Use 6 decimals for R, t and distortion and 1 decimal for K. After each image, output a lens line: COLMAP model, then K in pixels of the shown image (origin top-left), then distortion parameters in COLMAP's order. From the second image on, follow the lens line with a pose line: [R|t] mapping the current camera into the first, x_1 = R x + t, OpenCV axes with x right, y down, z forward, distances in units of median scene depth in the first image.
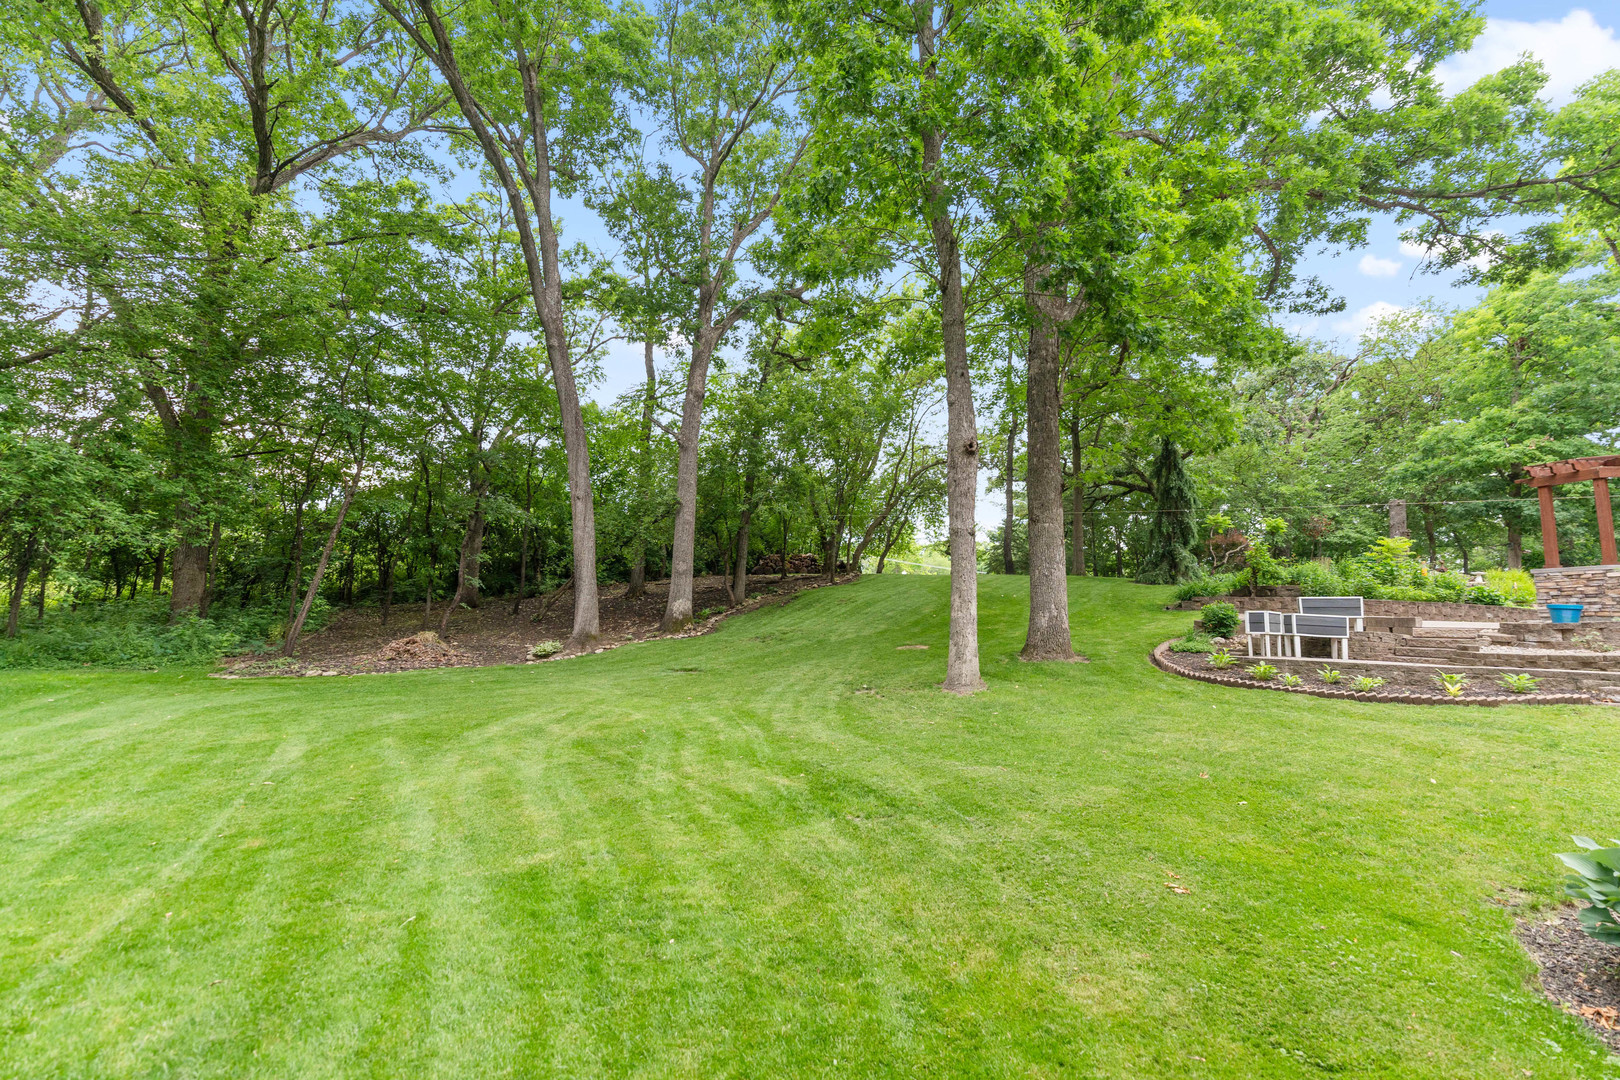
lens RADIAL K [[661.8, 0, 810.0], [0, 661.8, 540.0], [0, 0, 1]] dist [0.000310, -0.000056]
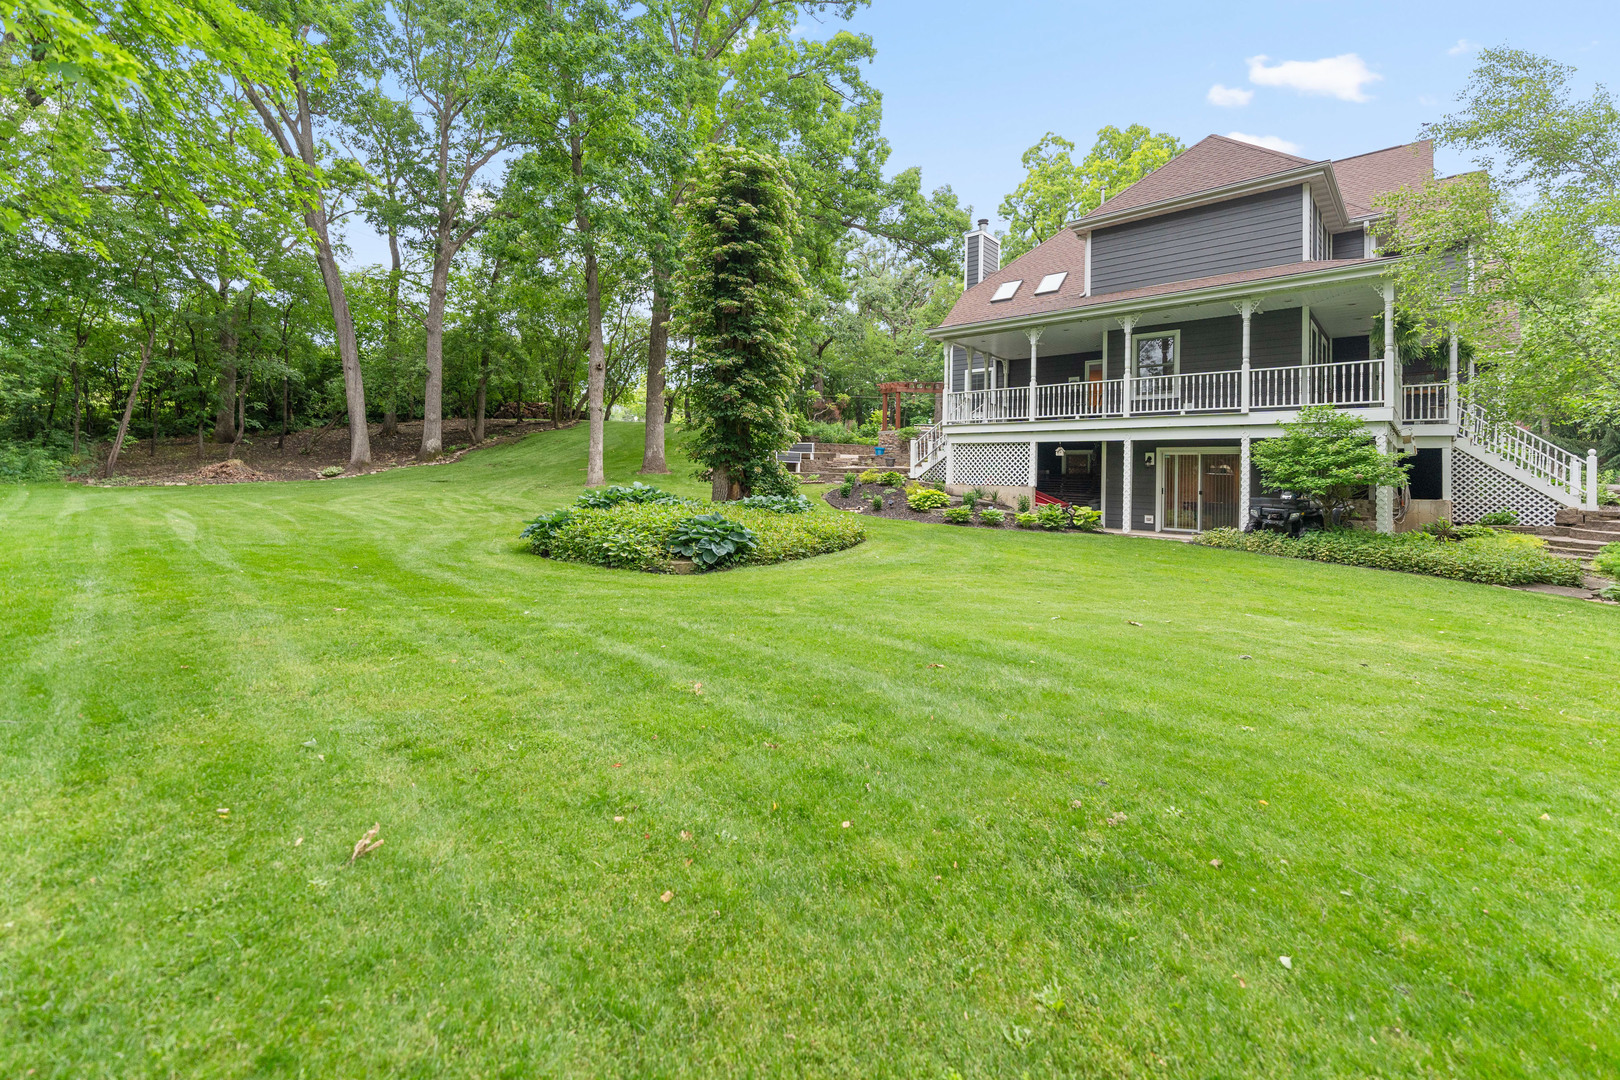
lens RADIAL K [[648.9, 0, 811.2], [0, 648.9, 479.8], [0, 0, 1]] dist [0.000627, 0.000036]
pose [[0.940078, -0.008438, 0.340856, 0.091070], [-0.043734, 0.988452, 0.145088, -0.059134], [-0.338144, -0.151301, 0.928852, -0.567556]]
